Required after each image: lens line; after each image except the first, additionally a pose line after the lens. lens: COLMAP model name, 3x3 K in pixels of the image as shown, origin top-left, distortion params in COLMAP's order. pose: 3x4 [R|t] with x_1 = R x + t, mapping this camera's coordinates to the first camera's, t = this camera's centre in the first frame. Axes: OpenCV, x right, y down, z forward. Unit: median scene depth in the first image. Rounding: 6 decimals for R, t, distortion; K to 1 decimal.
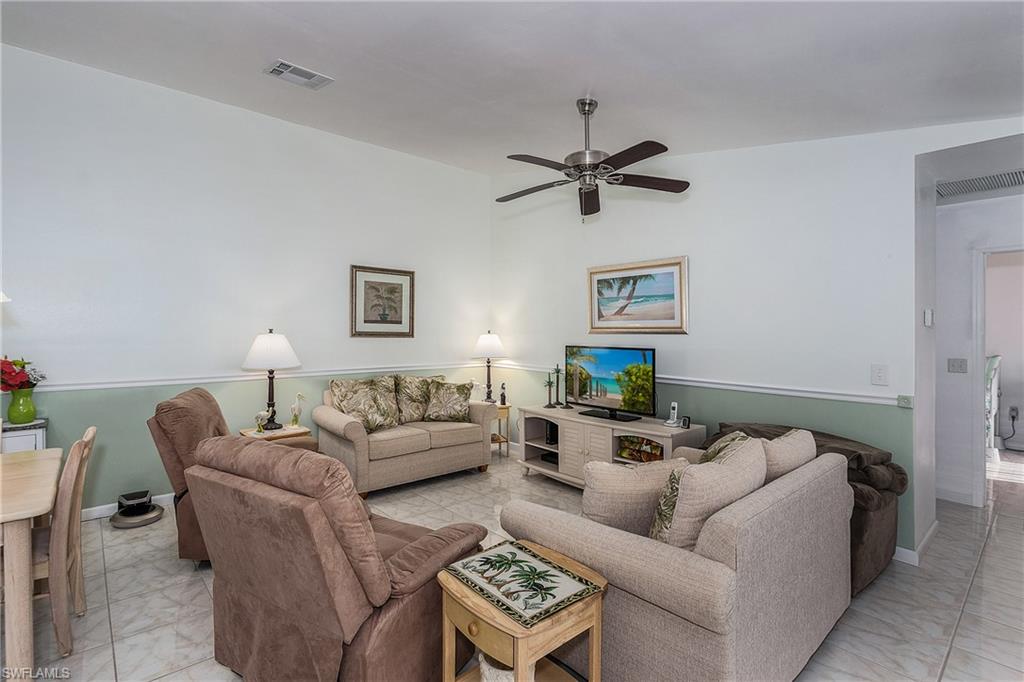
lens RADIAL K [[479.4, 0, 510.8], [0, 479.4, 326.8], [0, 0, 1]] dist [0.000882, 0.000418]
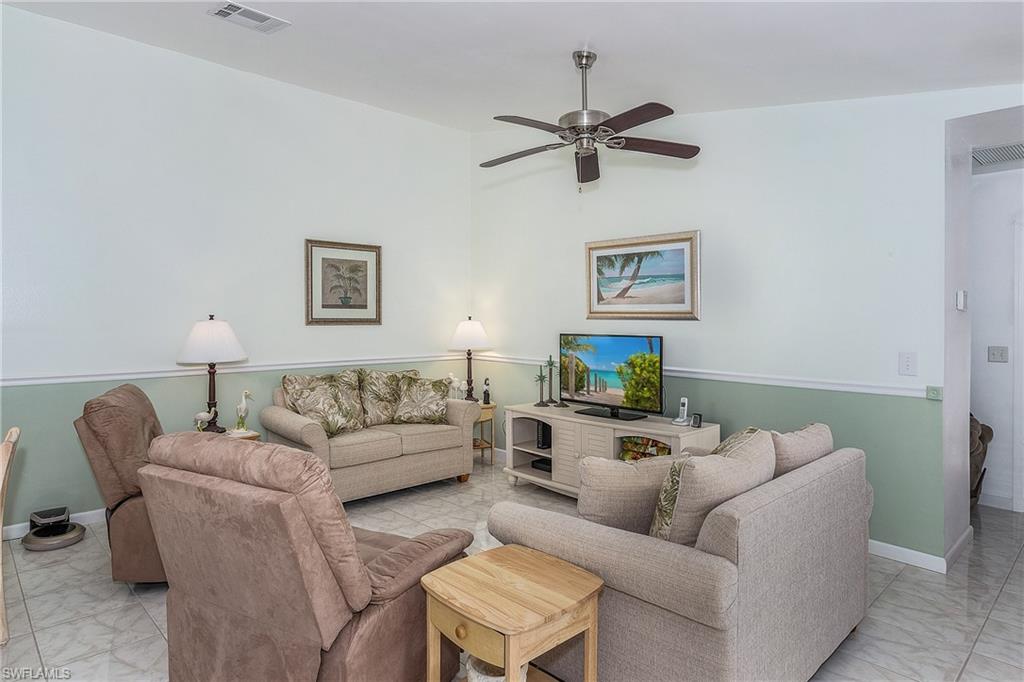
lens RADIAL K [[570.5, 0, 509.8], [0, 570.5, 326.0], [0, 0, 1]] dist [-0.002709, -0.000851]
pose [[0.999667, -0.002101, 0.025738, -0.003536], [0.001480, 0.999709, 0.024085, 0.001744], [-0.025781, -0.024039, 0.999379, -0.034301]]
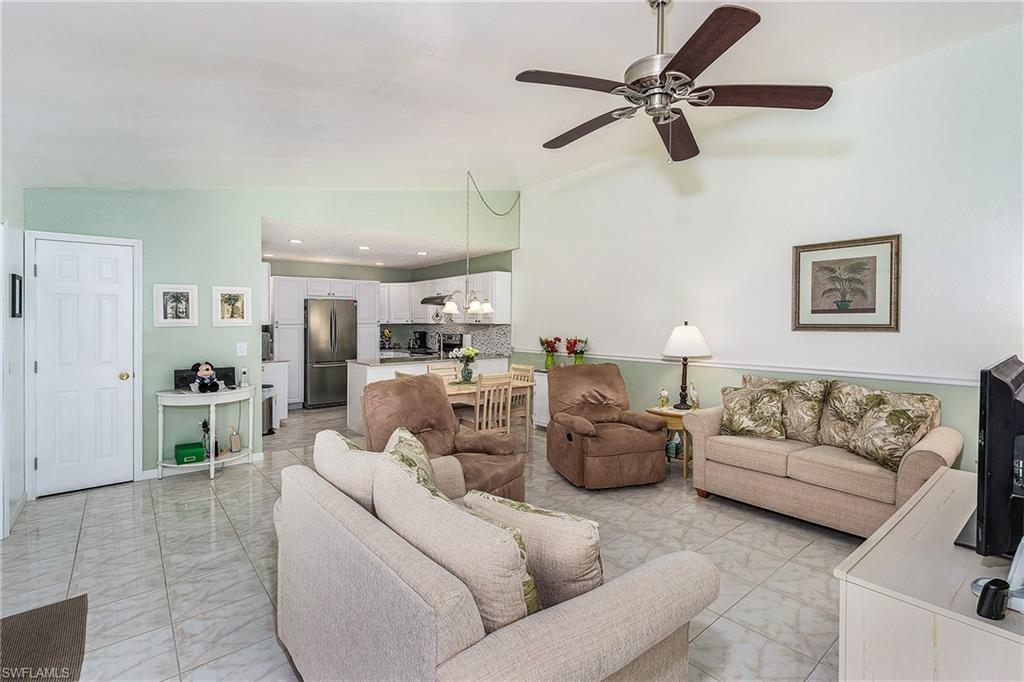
lens RADIAL K [[479.4, 0, 510.8], [0, 479.4, 326.8], [0, 0, 1]] dist [0.000882, 0.000418]
pose [[-0.043855, 0.001675, -0.999036, 1.475520], [0.006830, 0.999976, 0.001377, 0.028996], [0.999015, -0.006763, -0.043866, 1.440975]]
